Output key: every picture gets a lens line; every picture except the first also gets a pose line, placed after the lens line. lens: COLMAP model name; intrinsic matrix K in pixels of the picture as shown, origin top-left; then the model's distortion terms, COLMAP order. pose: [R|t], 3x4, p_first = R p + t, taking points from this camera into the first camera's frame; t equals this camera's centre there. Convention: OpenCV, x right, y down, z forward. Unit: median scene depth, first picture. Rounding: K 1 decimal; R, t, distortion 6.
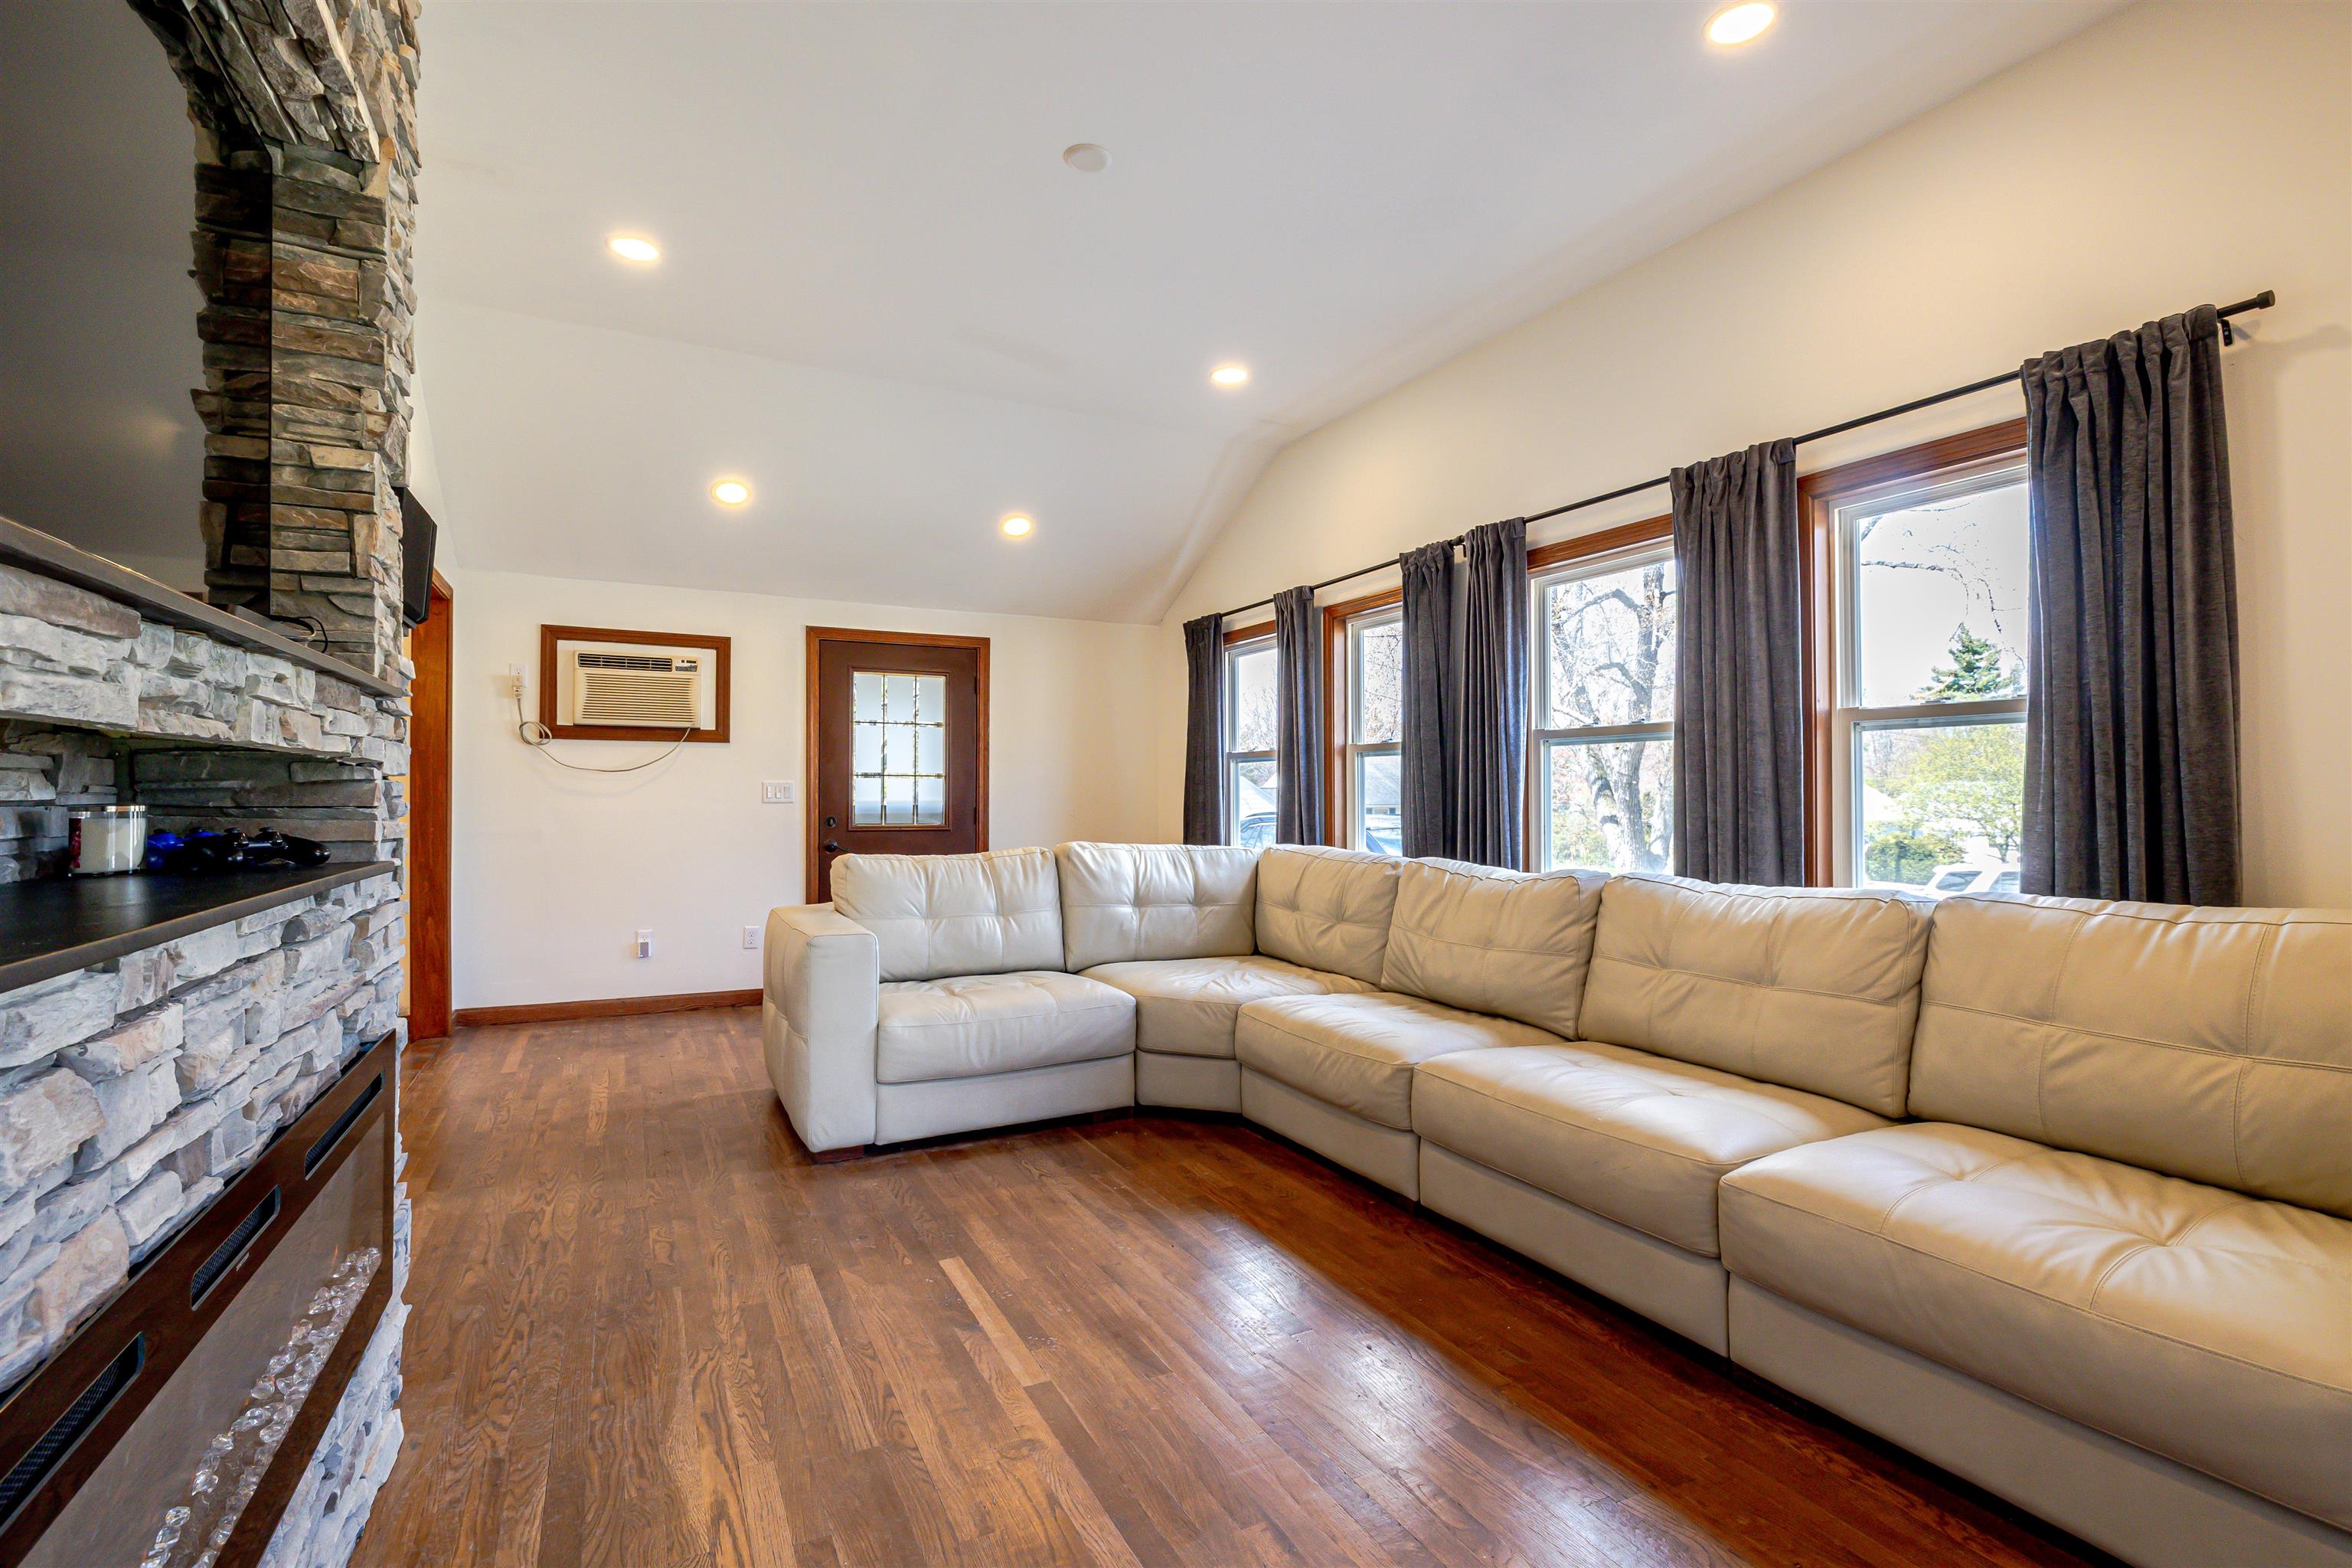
lens RADIAL K [[1087.2, 0, 1188.2], [0, 1087.2, 785.3], [0, 0, 1]] dist [-0.005858, -0.000206]
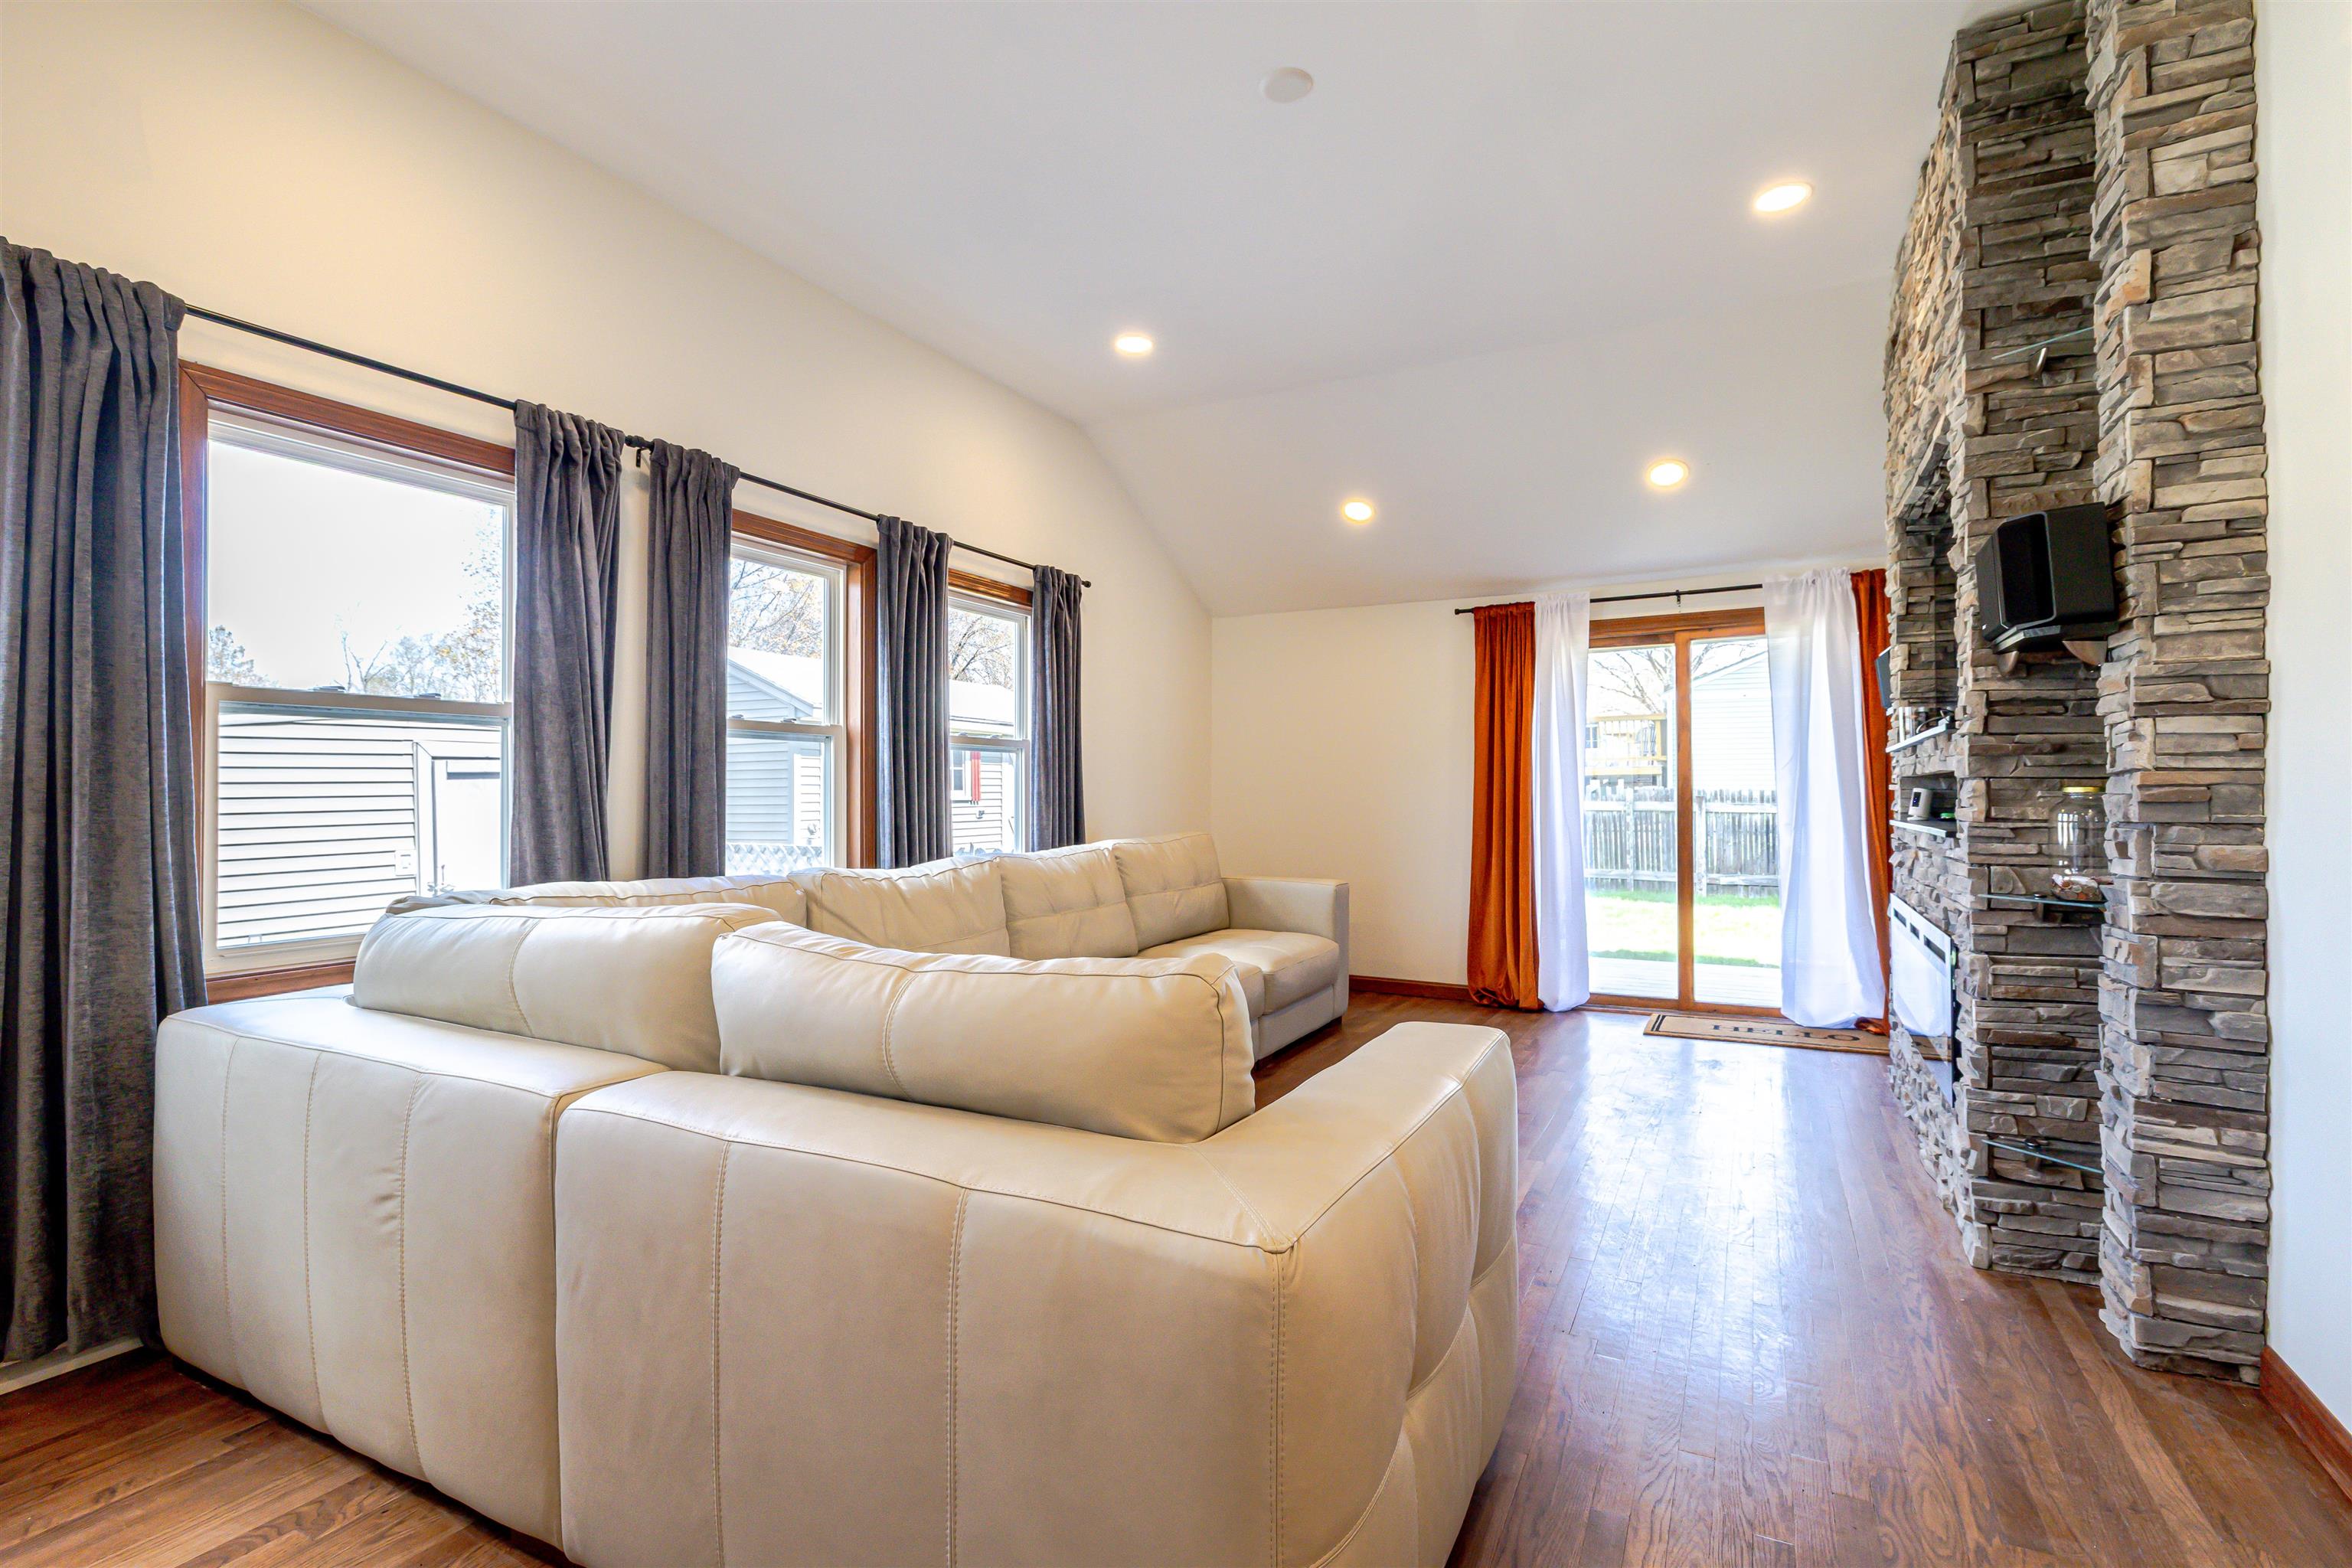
lens RADIAL K [[1087.2, 0, 1190.6], [0, 1087.2, 783.2], [0, 0, 1]] dist [-0.005858, -0.000206]
pose [[-0.580804, 0.008293, 0.814001, -0.710013], [-0.006264, 0.999873, -0.014656, 0.014668], [-0.814020, -0.013611, -0.580678, 1.448052]]
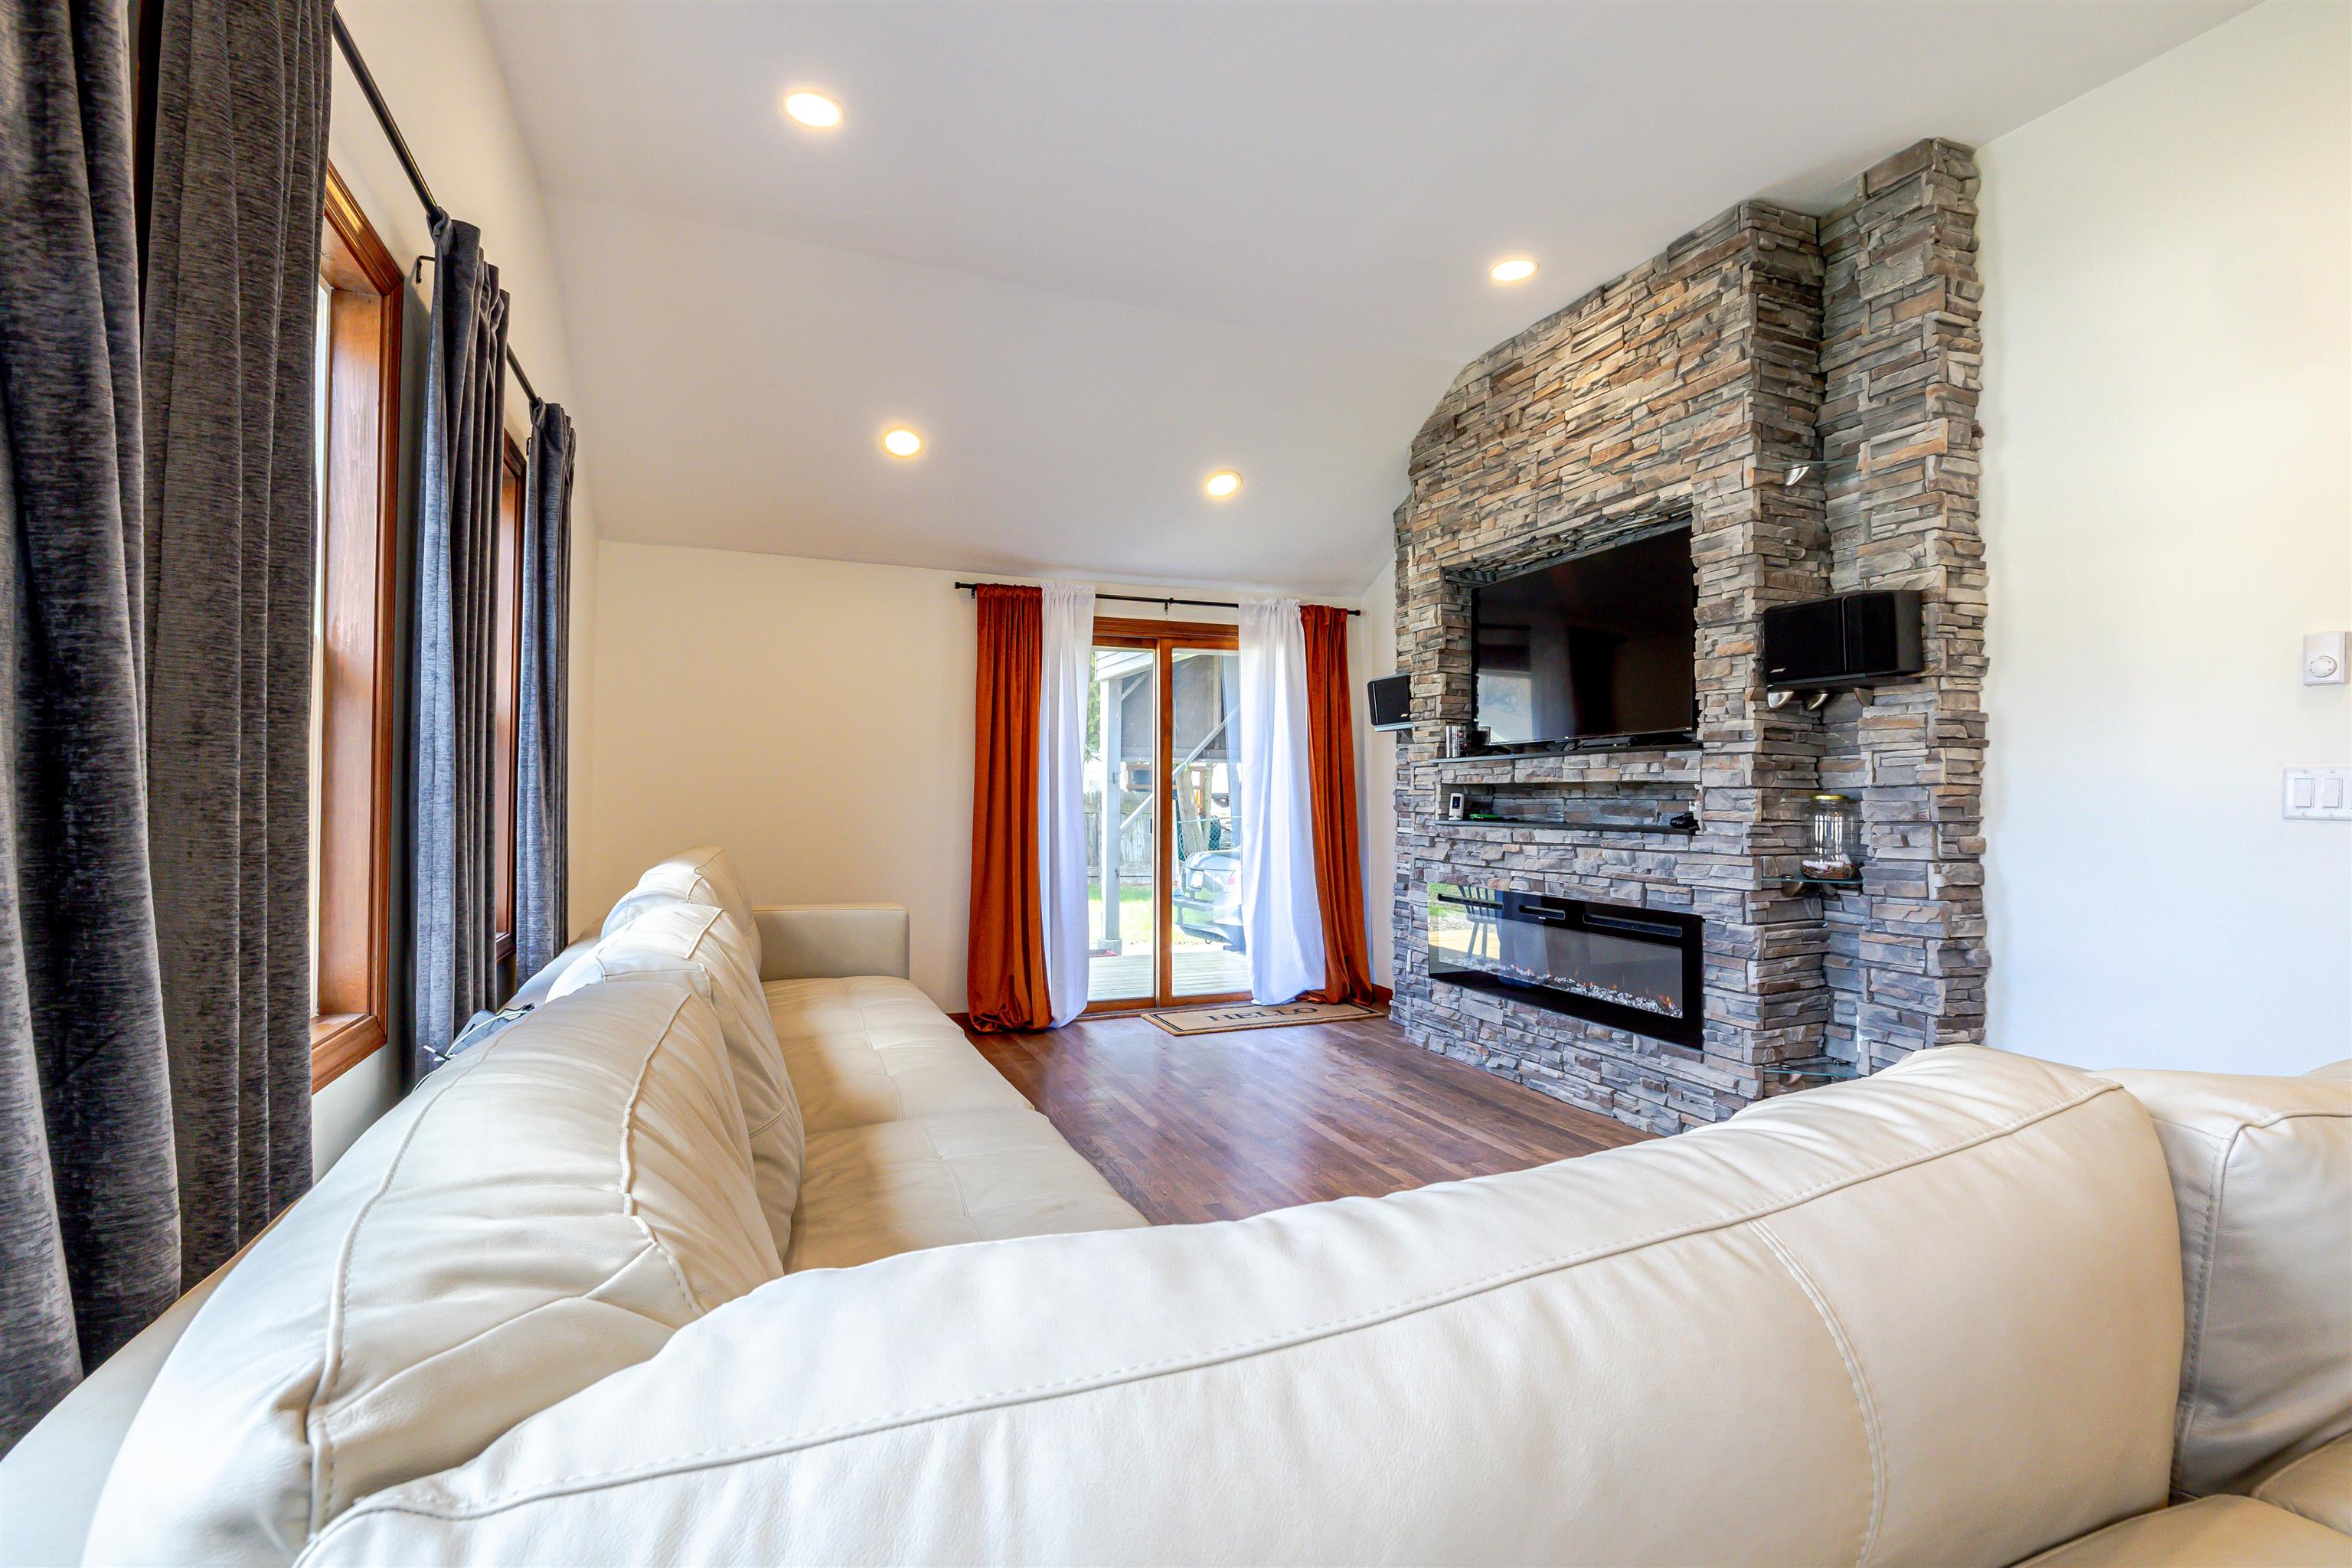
lens RADIAL K [[1087.2, 0, 1177.3], [0, 1087.2, 783.0], [0, 0, 1]] dist [-0.005858, -0.000206]
pose [[-0.996396, -0.006868, 0.084539, 0.033365], [-0.008766, 0.999717, -0.022099, 0.018512], [-0.084363, -0.022760, -0.996175, 1.574379]]
